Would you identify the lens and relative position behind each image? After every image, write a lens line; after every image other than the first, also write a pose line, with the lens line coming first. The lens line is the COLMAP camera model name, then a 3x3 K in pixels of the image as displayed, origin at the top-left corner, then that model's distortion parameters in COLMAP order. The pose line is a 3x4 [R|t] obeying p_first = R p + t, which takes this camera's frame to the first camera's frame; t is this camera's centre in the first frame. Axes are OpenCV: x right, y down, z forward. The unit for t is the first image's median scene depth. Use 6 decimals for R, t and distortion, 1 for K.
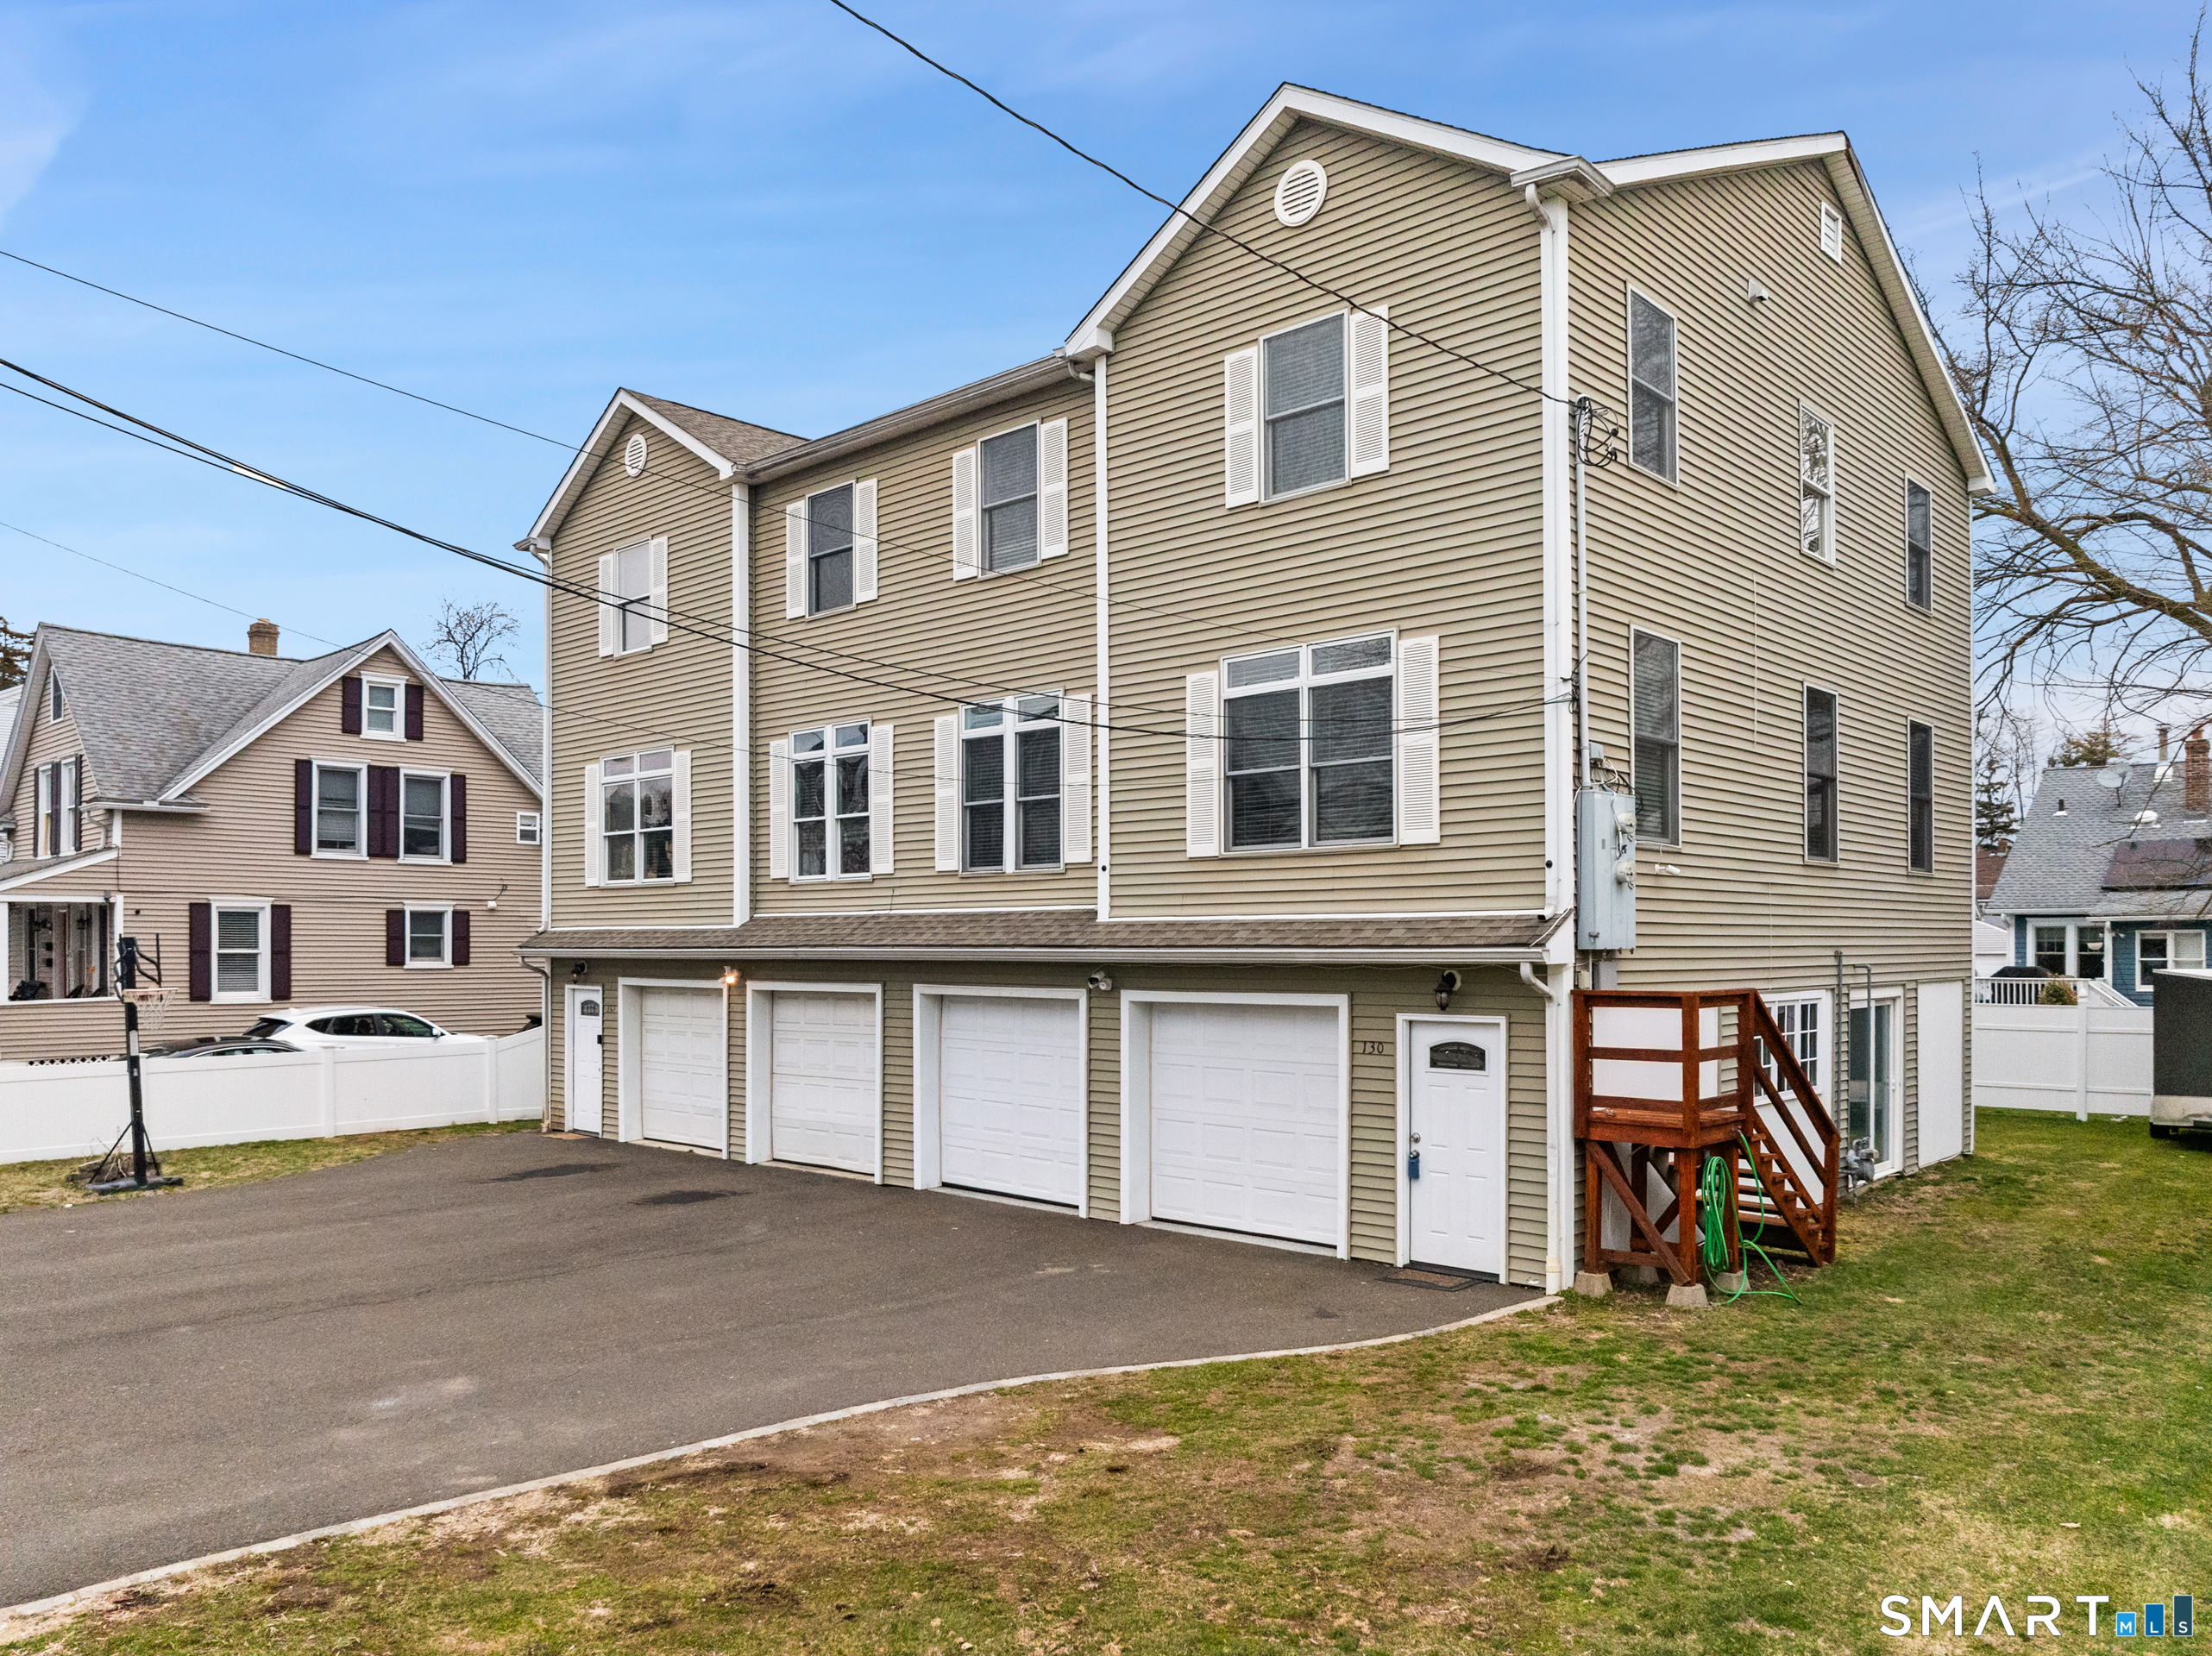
lens RADIAL K [[1620.1, 0, 1114.7], [0, 1620.1, 950.4], [0, 0, 1]] dist [-0.026684, -0.007401]
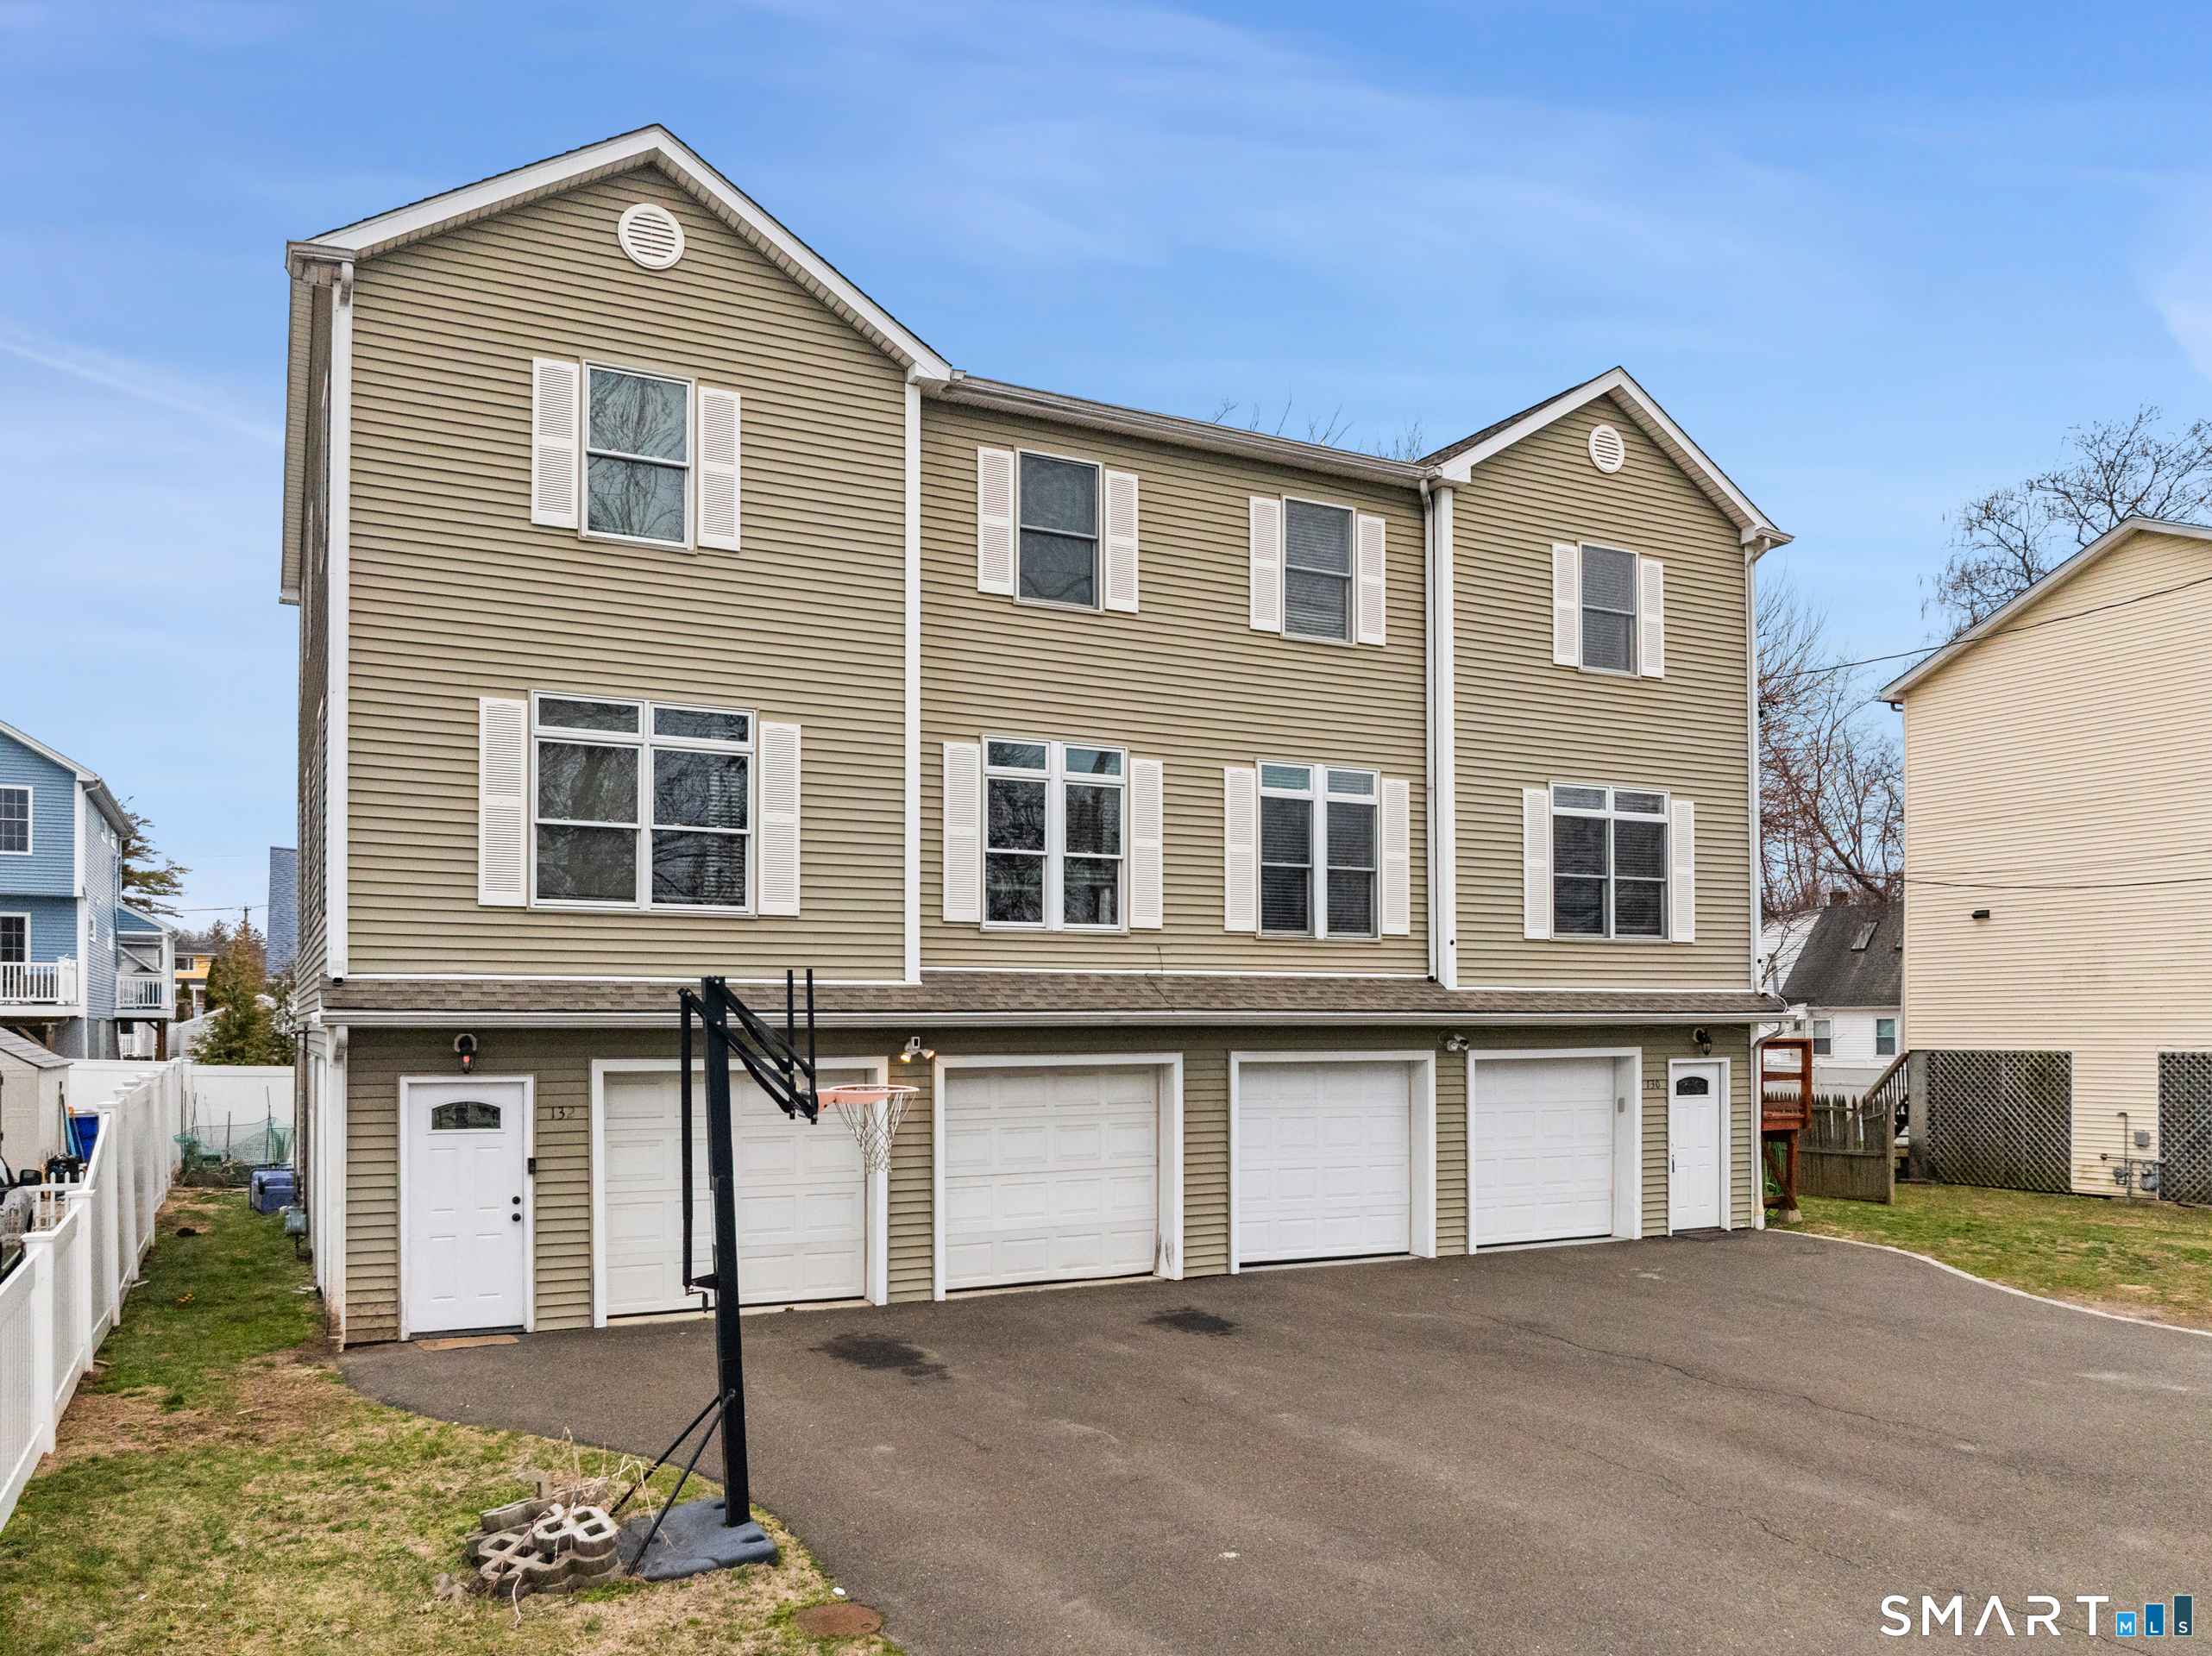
lens RADIAL K [[1665.7, 0, 1115.4], [0, 1665.7, 1000.2], [0, 0, 1]] dist [-0.021544, -0.003120]
pose [[0.313240, 0.011113, 0.949609, -1.179248], [0.002859, 0.999916, -0.012645, 0.003605], [-0.949670, 0.006676, 0.313182, 0.860215]]
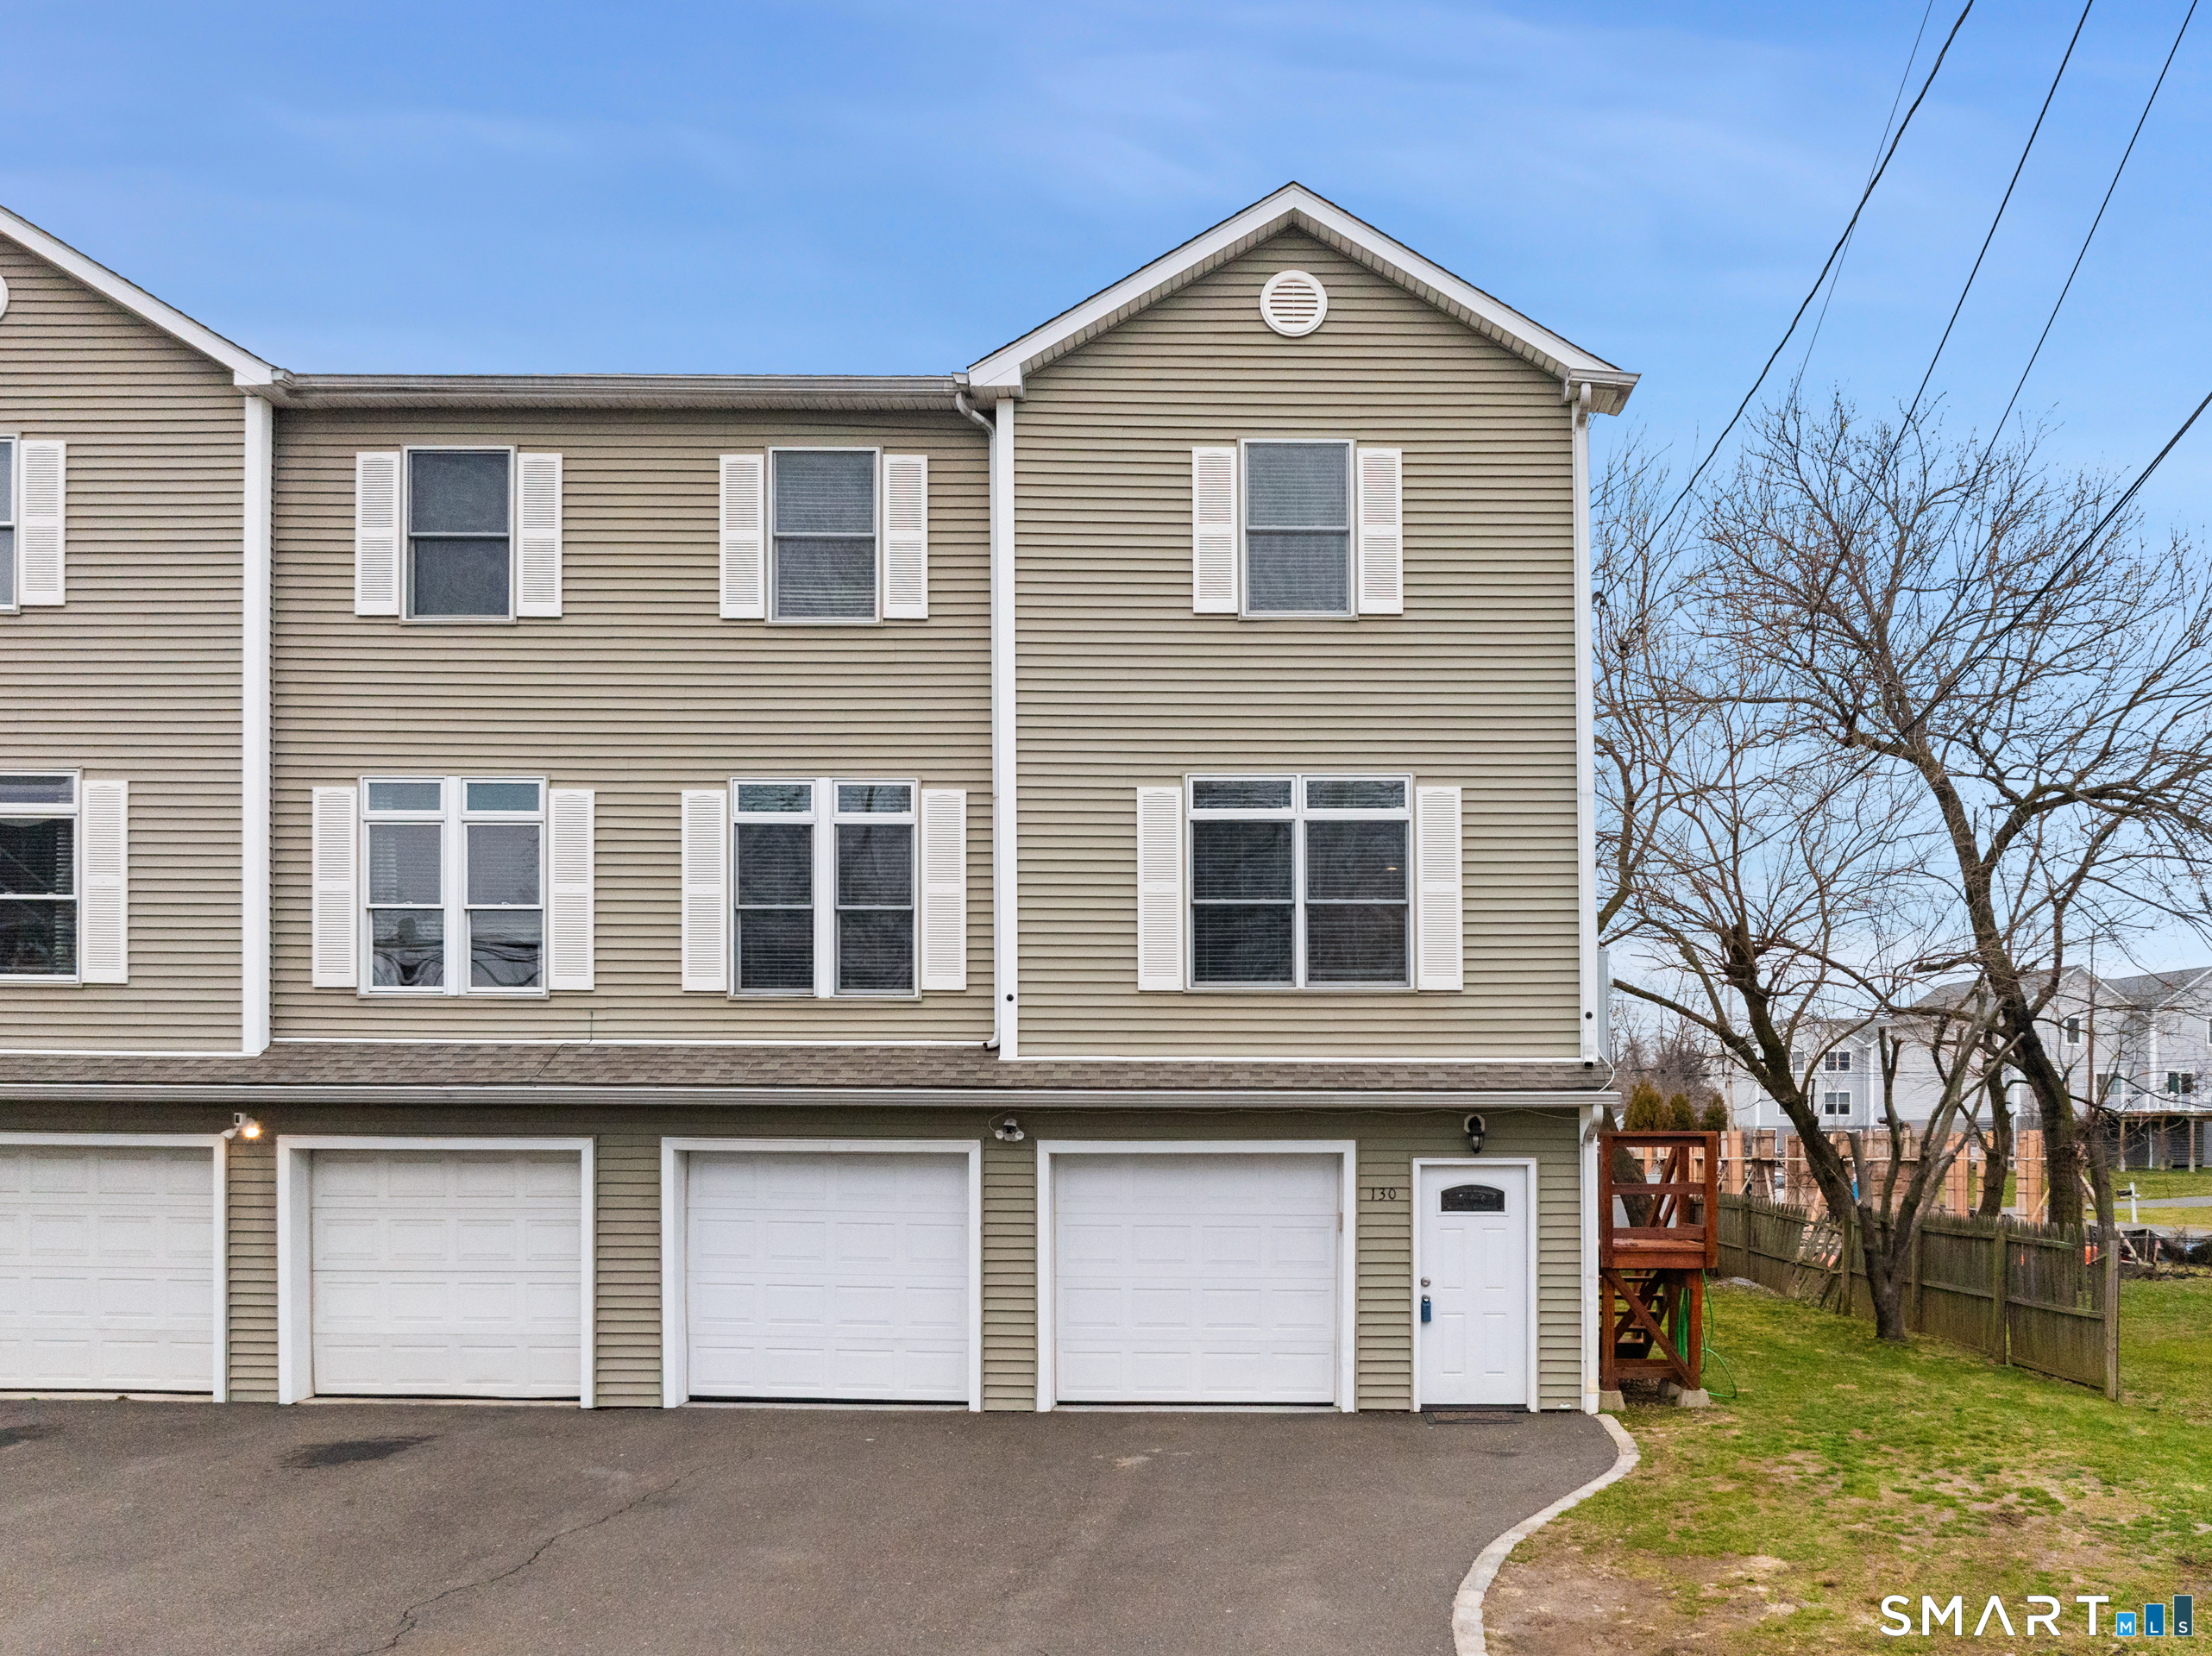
lens RADIAL K [[1712.8, 0, 1105.3], [0, 1712.8, 1081.1], [0, 0, 1]] dist [-0.009161, -0.006056]
pose [[0.724212, 0.011473, 0.689482, -0.592879], [-0.002970, 0.999904, -0.013519, 0.005361], [-0.689571, 0.007743, 0.724177, 0.310971]]
